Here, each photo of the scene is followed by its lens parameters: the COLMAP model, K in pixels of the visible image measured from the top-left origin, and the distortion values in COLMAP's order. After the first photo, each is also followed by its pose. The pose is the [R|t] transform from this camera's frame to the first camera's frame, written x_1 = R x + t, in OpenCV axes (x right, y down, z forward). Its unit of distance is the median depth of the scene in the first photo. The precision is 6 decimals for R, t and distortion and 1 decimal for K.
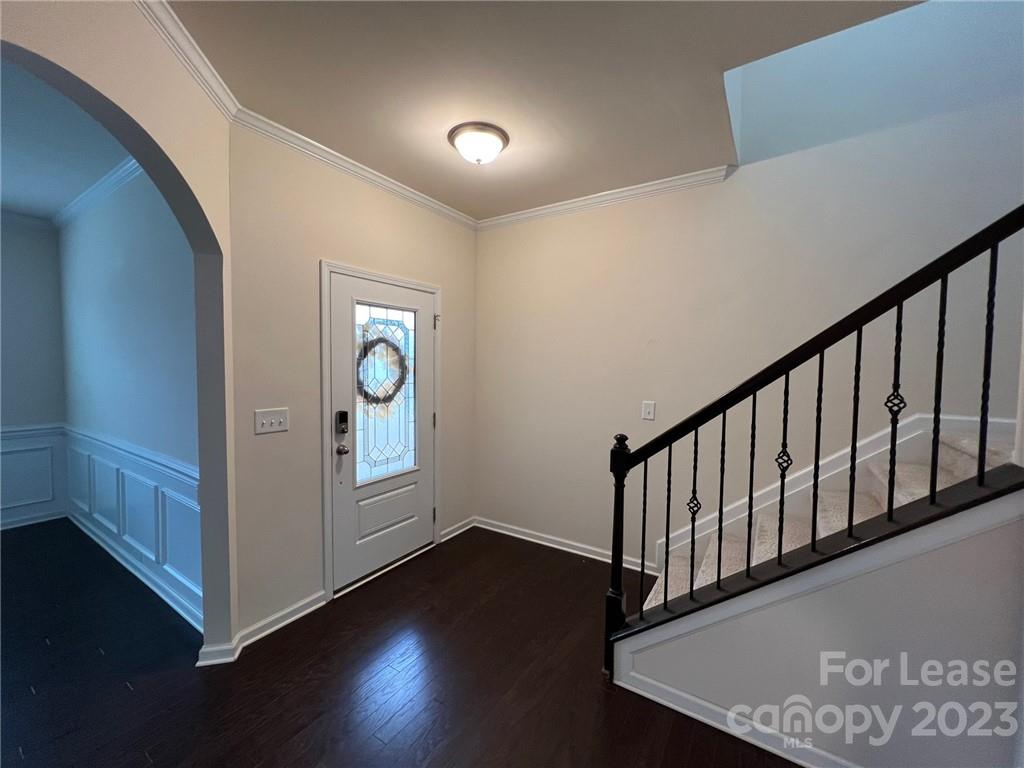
lens RADIAL K [[407.9, 0, 518.9], [0, 407.9, 380.8], [0, 0, 1]] dist [-0.004559, -0.000290]
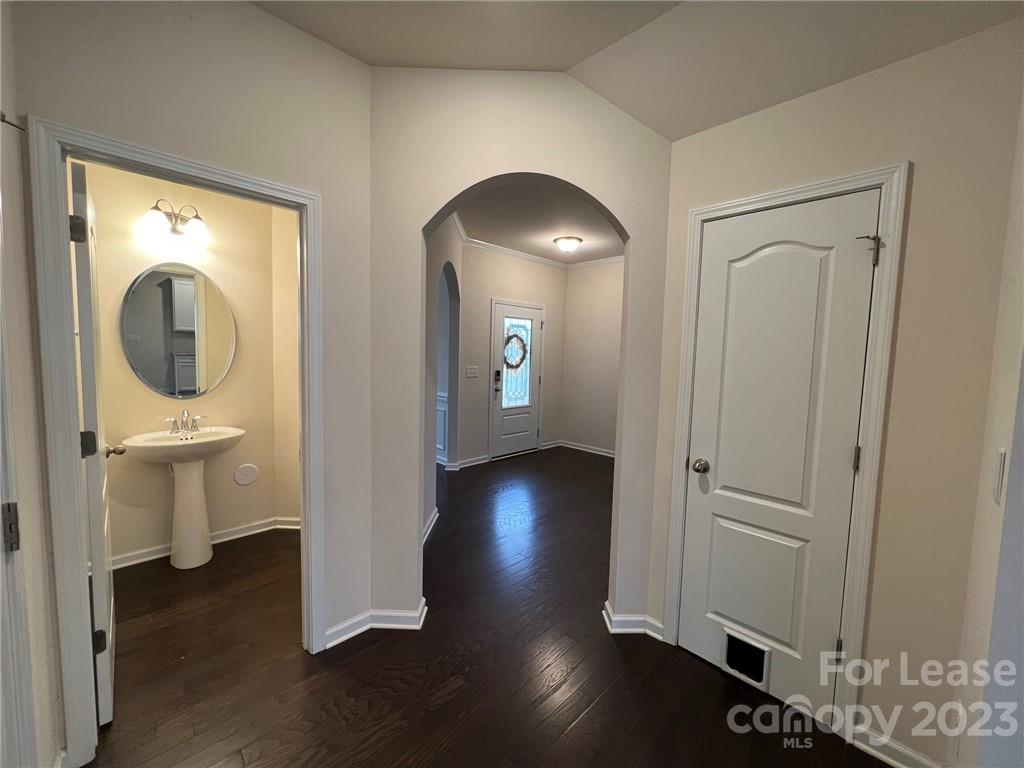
lens RADIAL K [[407.9, 0, 510.3], [0, 407.9, 386.0], [0, 0, 1]] dist [-0.004559, -0.000290]
pose [[0.971085, 0.032594, -0.236498, 0.103394], [-0.024691, 0.999036, 0.036301, 0.068138], [0.237453, -0.029412, 0.970954, -0.872518]]
